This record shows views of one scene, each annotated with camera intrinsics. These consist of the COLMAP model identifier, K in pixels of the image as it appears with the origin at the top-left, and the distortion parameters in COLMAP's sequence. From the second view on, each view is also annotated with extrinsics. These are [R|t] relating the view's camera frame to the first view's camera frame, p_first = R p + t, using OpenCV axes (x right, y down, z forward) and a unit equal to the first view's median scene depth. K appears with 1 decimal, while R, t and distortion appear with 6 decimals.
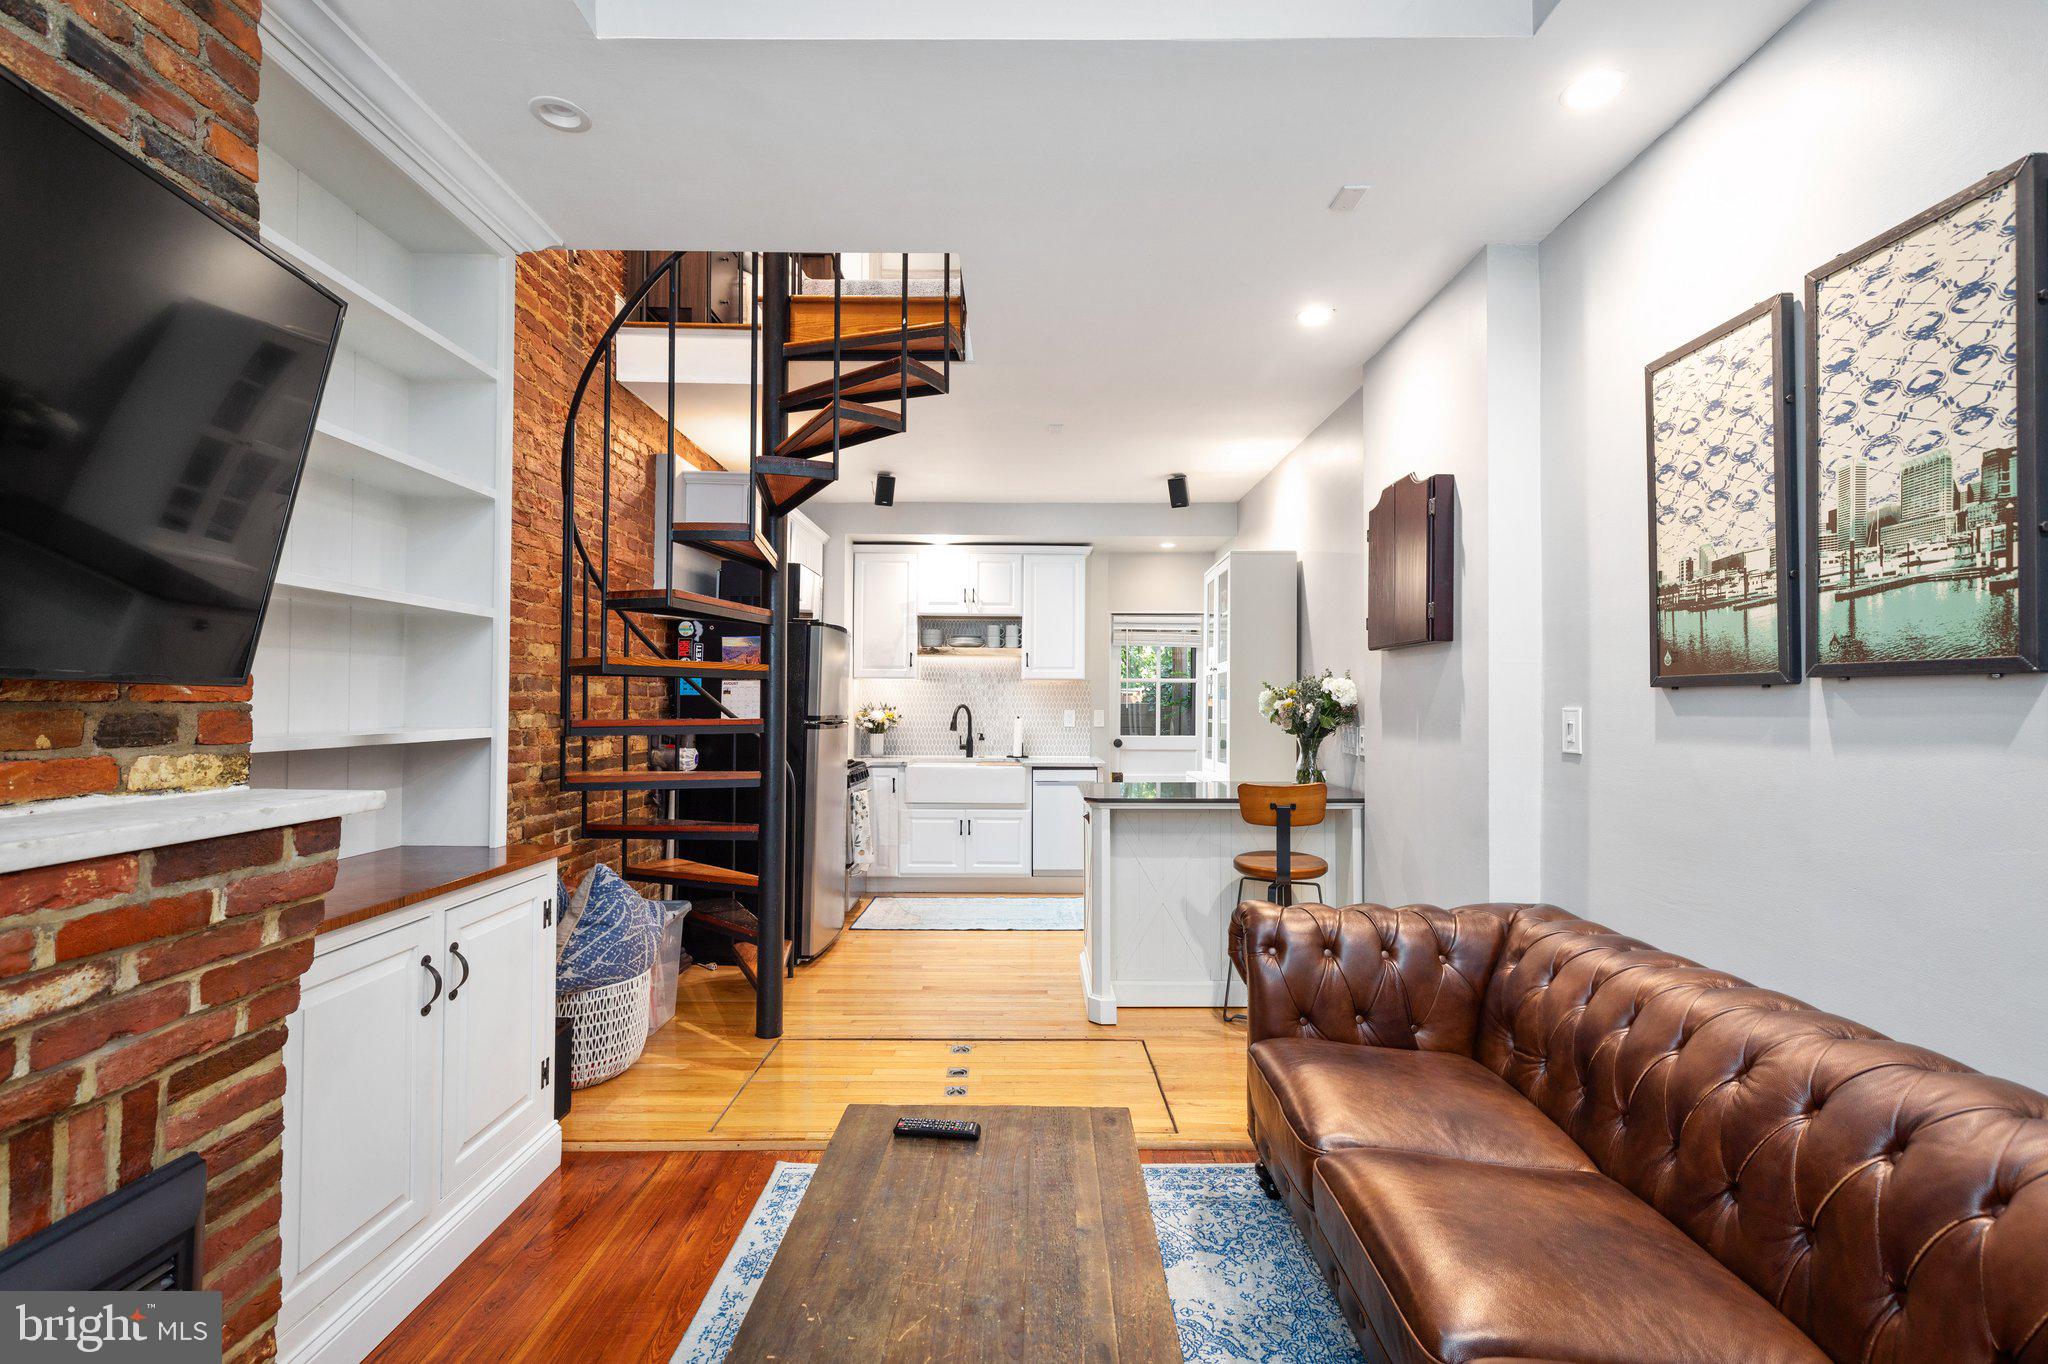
lens RADIAL K [[933.1, 0, 1024.0], [0, 933.1, 682.0], [0, 0, 1]] dist [0.011550, -0.000459]
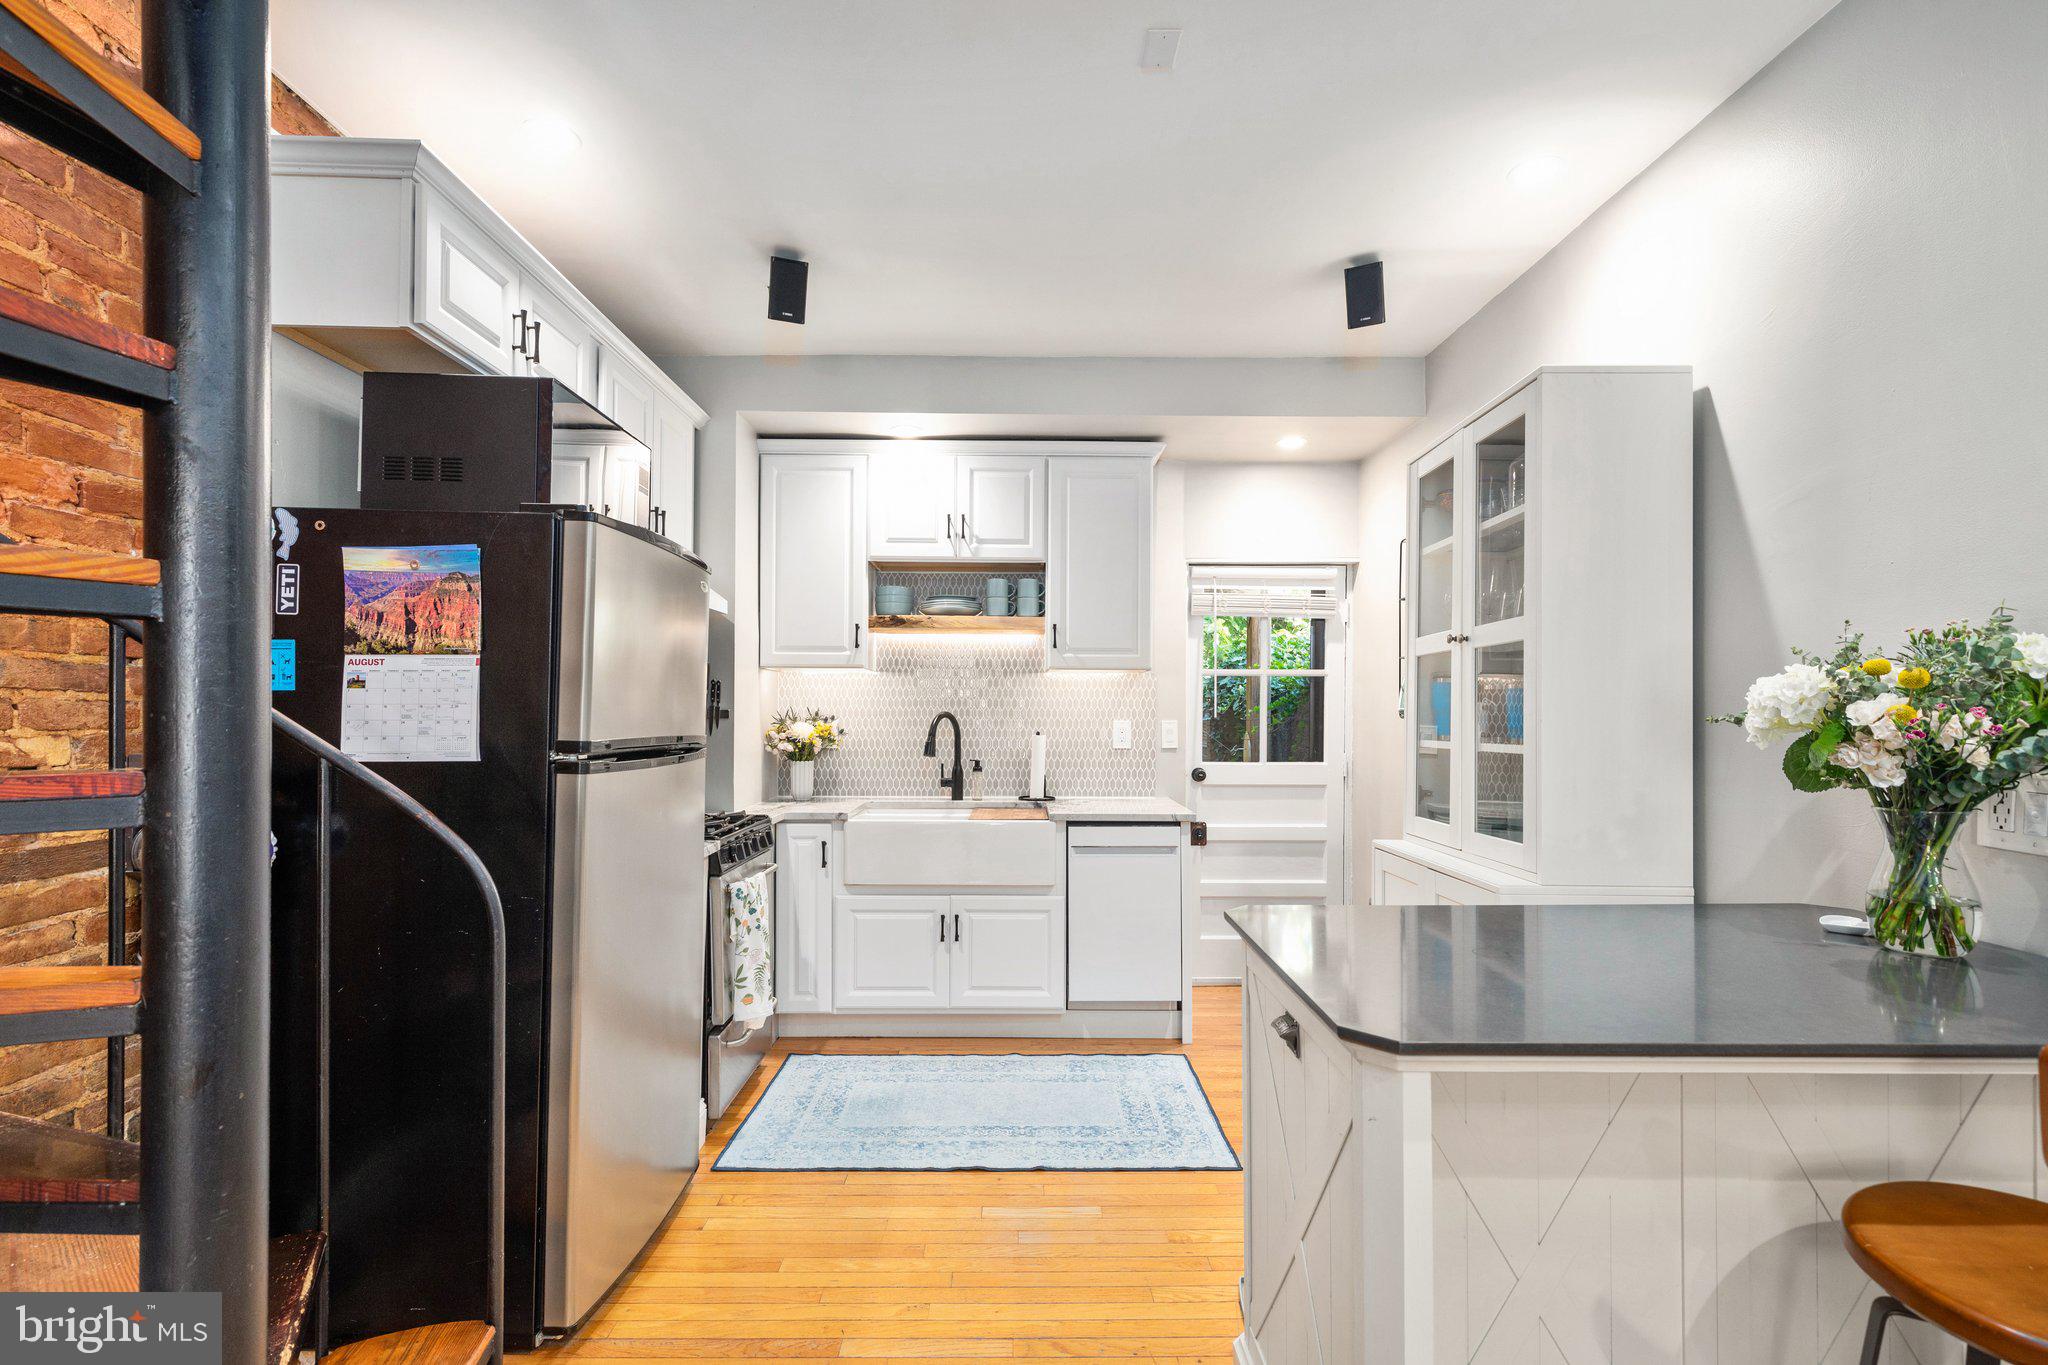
lens RADIAL K [[977.0, 0, 1024.0], [0, 977.0, 682.5], [0, 0, 1]] dist [-0.000049, -0.000113]
pose [[0.999970, -0.001956, 0.007469, -0.077868], [0.001995, 0.999984, -0.005272, 0.033427], [-0.007458, 0.005287, 0.999958, 1.444154]]
